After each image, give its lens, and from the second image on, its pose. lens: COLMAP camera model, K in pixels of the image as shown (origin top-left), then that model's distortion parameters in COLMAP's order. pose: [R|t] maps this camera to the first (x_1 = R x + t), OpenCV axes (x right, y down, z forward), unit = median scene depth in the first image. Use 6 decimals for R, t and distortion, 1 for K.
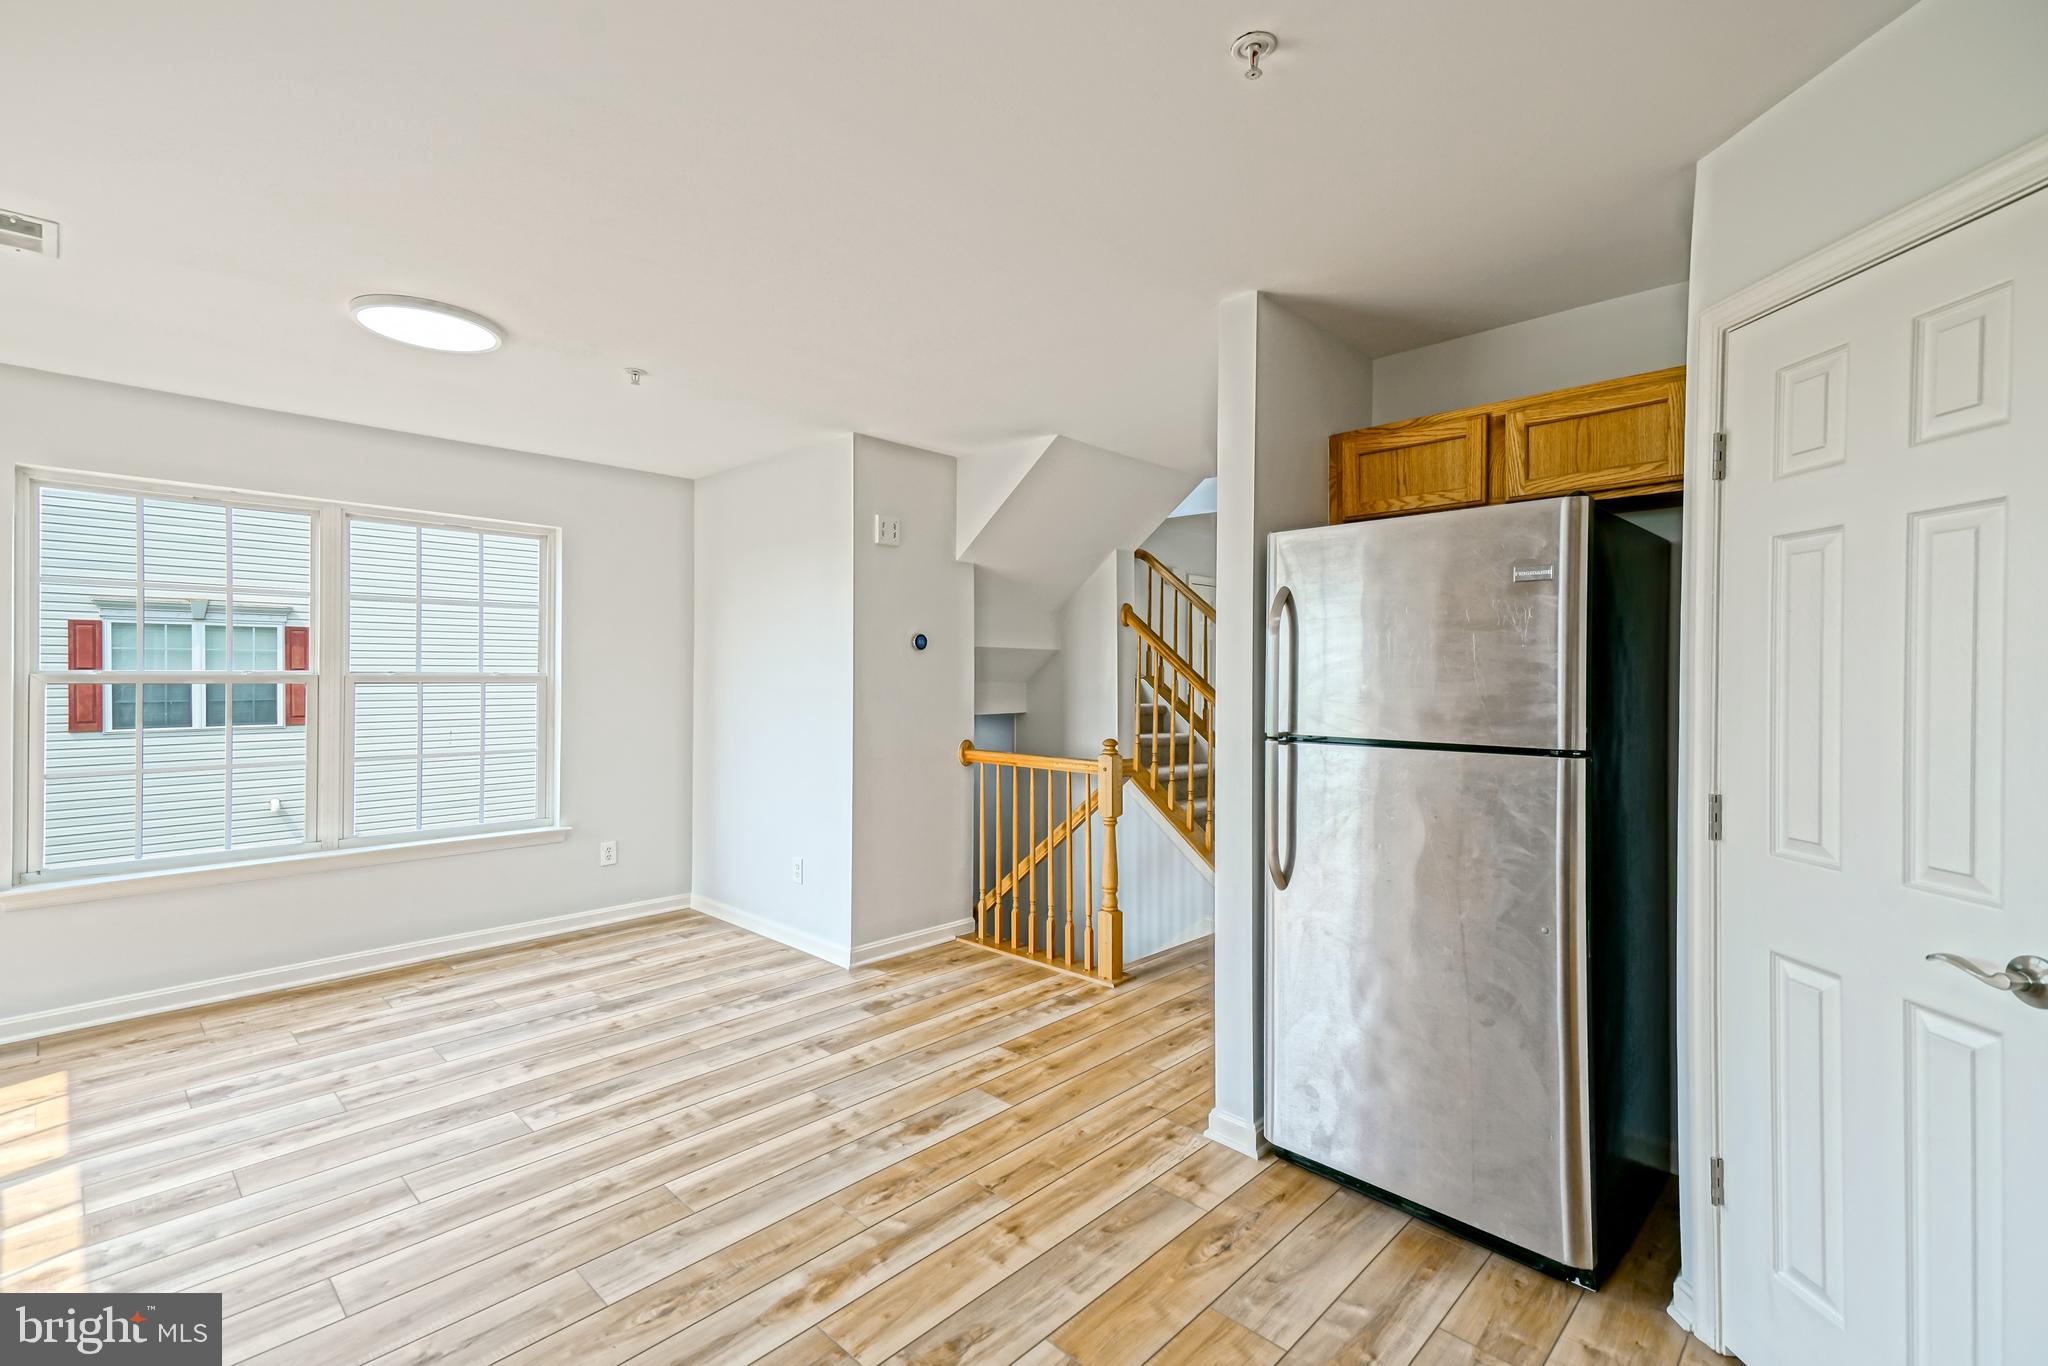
lens RADIAL K [[957.3, 0, 964.4], [0, 957.3, 672.0], [0, 0, 1]] dist [0.066753, -0.000930]
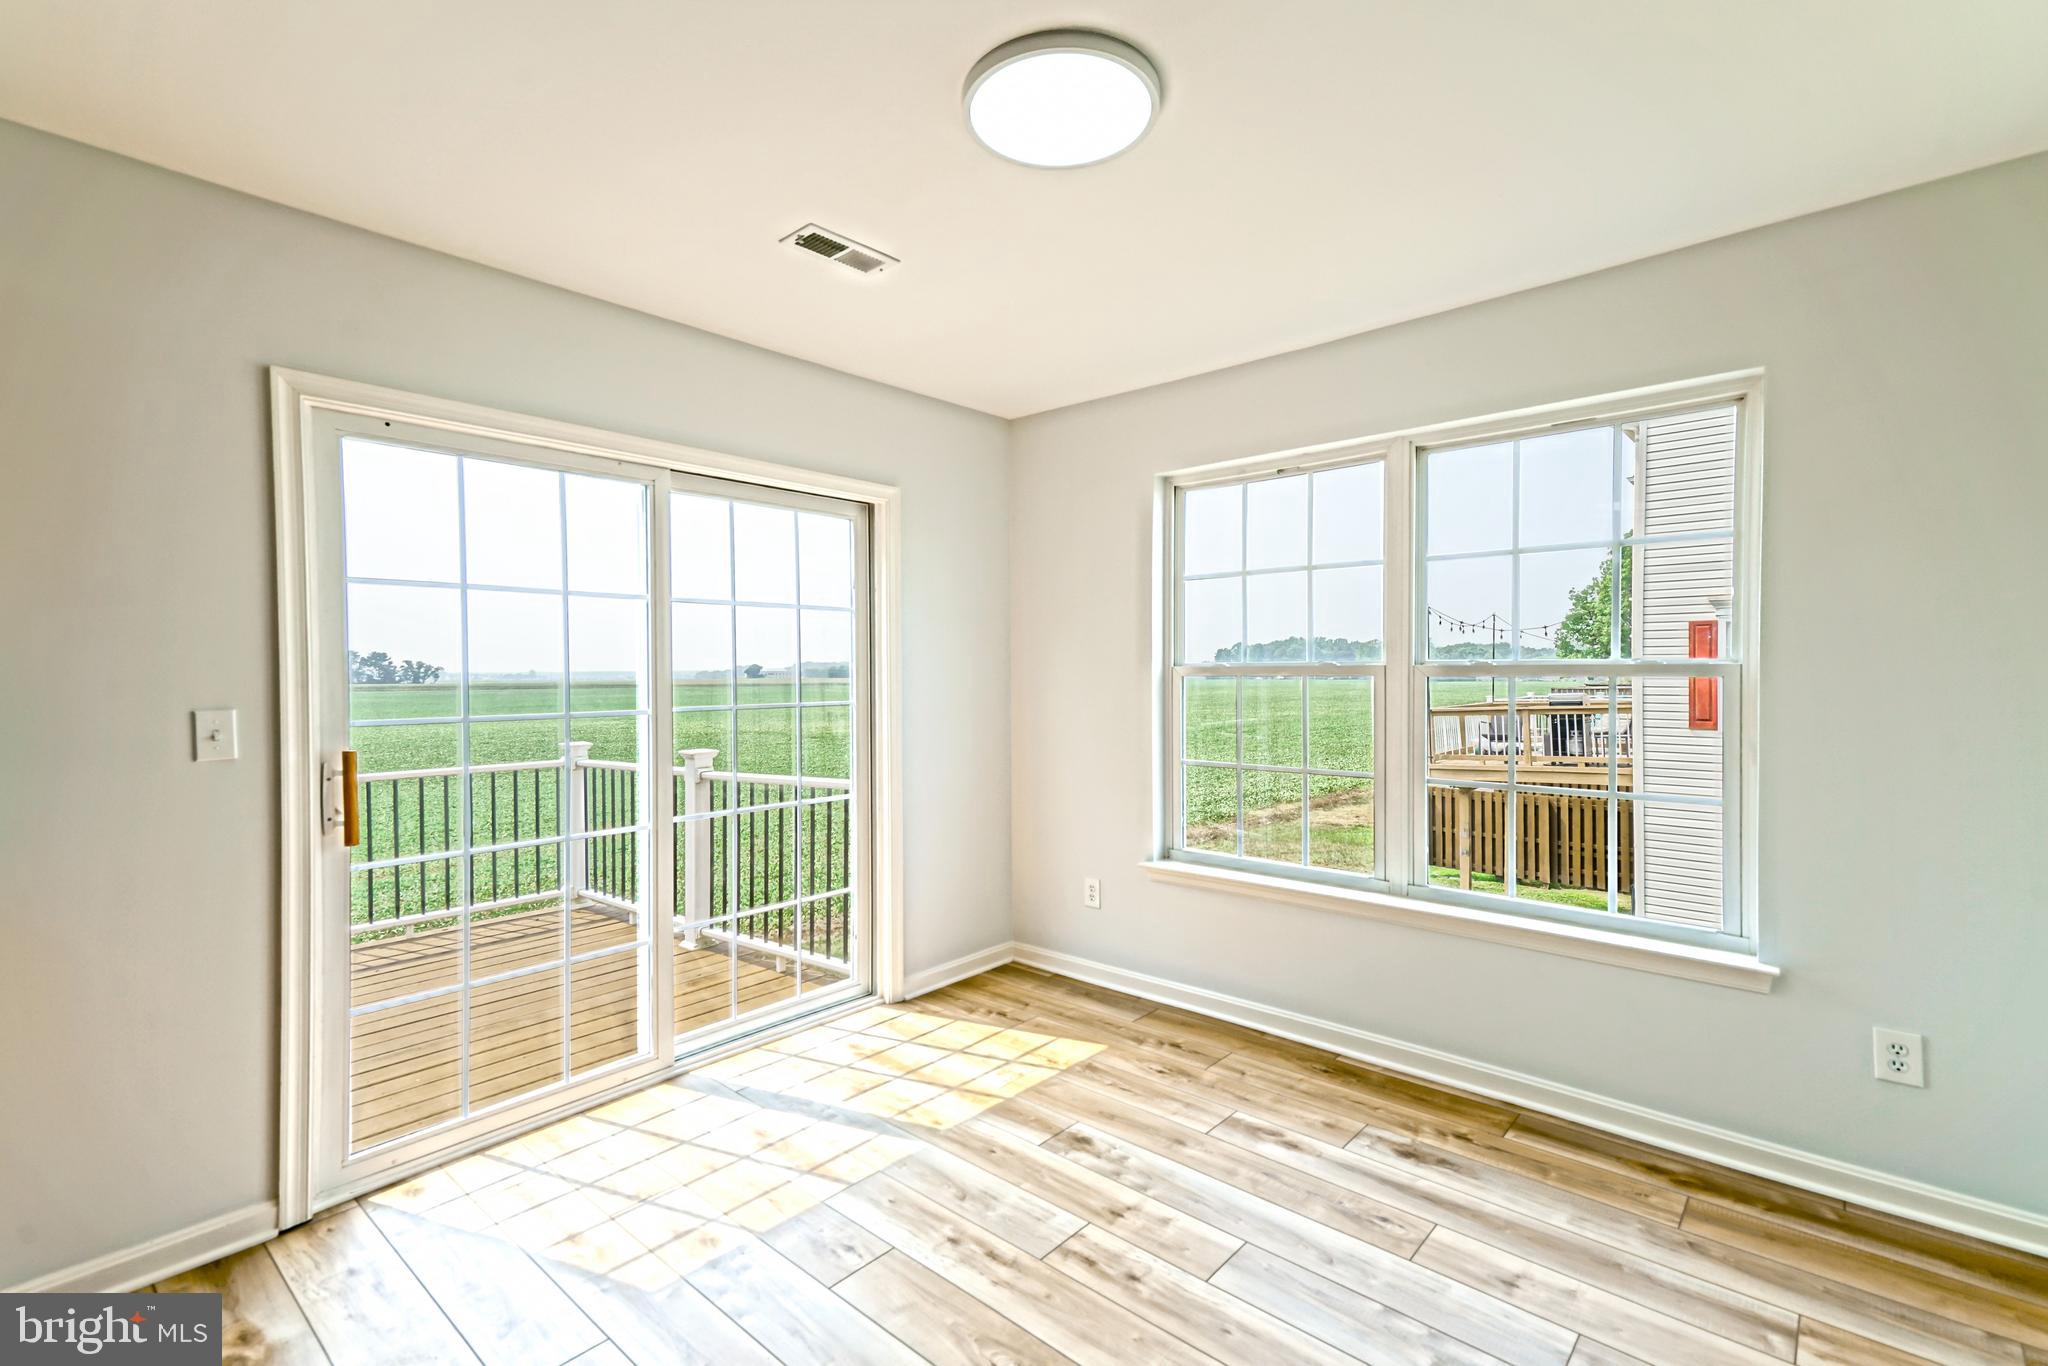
lens RADIAL K [[918.3, 0, 1073.7], [0, 918.3, 680.4], [0, 0, 1]] dist [0.036144, -0.000251]
pose [[0.098424, 0.004046, -0.995136, 0.046354], [0.001719, 0.999990, 0.004236, 0.012793], [0.995143, -0.002127, 0.098416, 0.794202]]
